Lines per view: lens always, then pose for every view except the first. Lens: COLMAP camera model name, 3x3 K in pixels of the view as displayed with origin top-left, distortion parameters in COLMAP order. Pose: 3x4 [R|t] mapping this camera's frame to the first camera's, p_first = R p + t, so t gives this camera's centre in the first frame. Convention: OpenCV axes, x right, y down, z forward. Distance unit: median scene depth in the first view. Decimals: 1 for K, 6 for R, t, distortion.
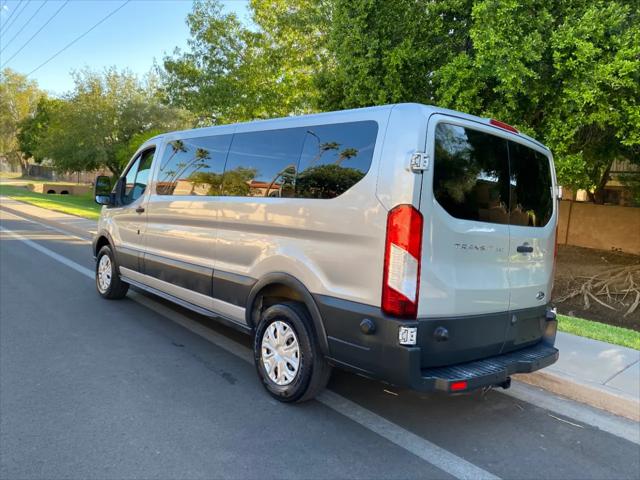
lens RADIAL K [[494.7, 0, 320.4], [0, 494.7, 239.9], [0, 0, 1]] dist [0.029492, -0.020739]
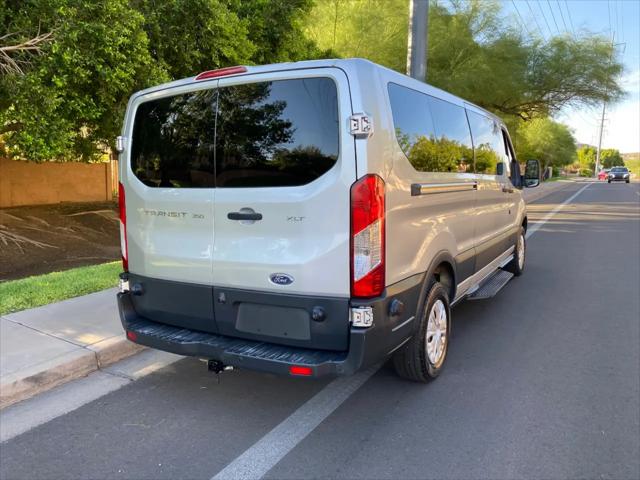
lens RADIAL K [[494.7, 0, 321.2], [0, 494.7, 242.6], [0, 0, 1]] dist [0.029492, -0.020739]
pose [[0.314914, 0.031430, -0.948600, 0.844739], [0.001638, 0.999432, 0.033658, 0.024233], [0.949119, -0.012153, 0.314684, 0.600162]]
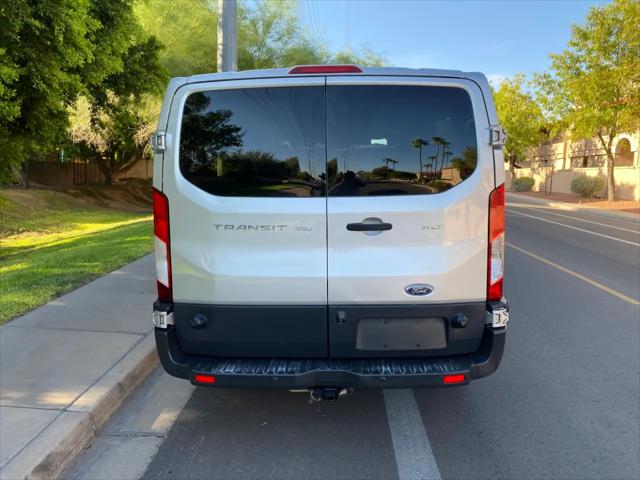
lens RADIAL K [[494.7, 0, 321.4], [0, 494.7, 239.0], [0, 0, 1]] dist [0.029492, -0.020739]
pose [[0.729662, -0.000718, -0.683807, 0.605791], [0.041666, 0.998188, 0.043412, 0.001226], [0.682537, -0.060167, 0.728370, 0.279056]]
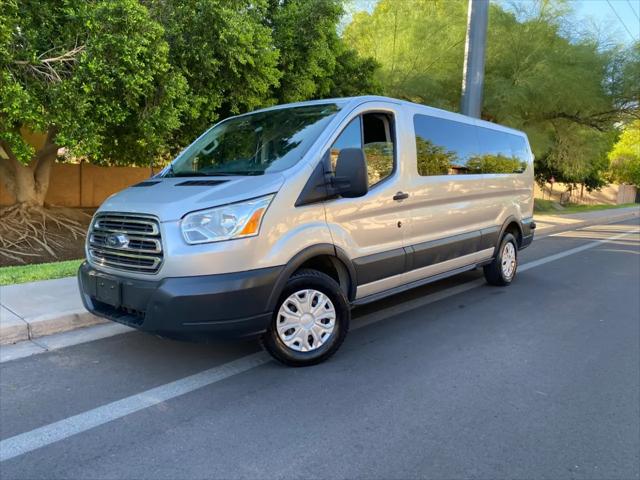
lens RADIAL K [[494.7, 0, 322.2], [0, 494.7, 244.2], [0, 0, 1]] dist [0.029492, -0.020739]
pose [[0.126520, 0.016161, -0.991832, 0.908614], [-0.045078, 0.998928, 0.010527, 0.054027], [0.990939, 0.043378, 0.127113, 0.892273]]
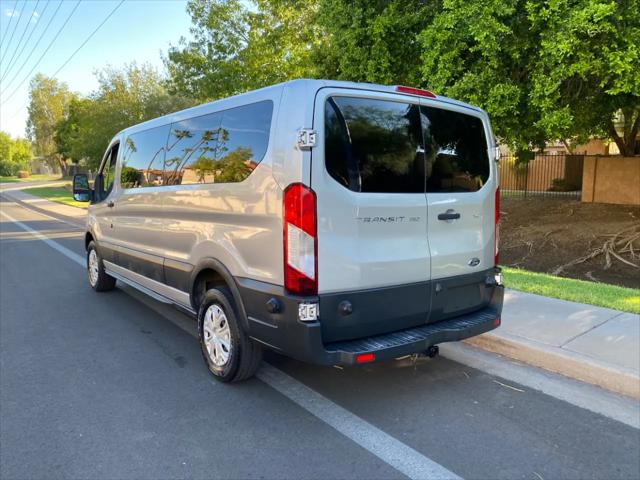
lens RADIAL K [[494.7, 0, 317.4], [0, 494.7, 239.4], [0, 0, 1]] dist [0.029492, -0.020739]
pose [[0.993761, -0.073031, -0.084289, 0.161583], [0.076665, 0.996226, 0.040702, 0.002852], [0.080999, -0.046910, 0.995610, 0.000885]]
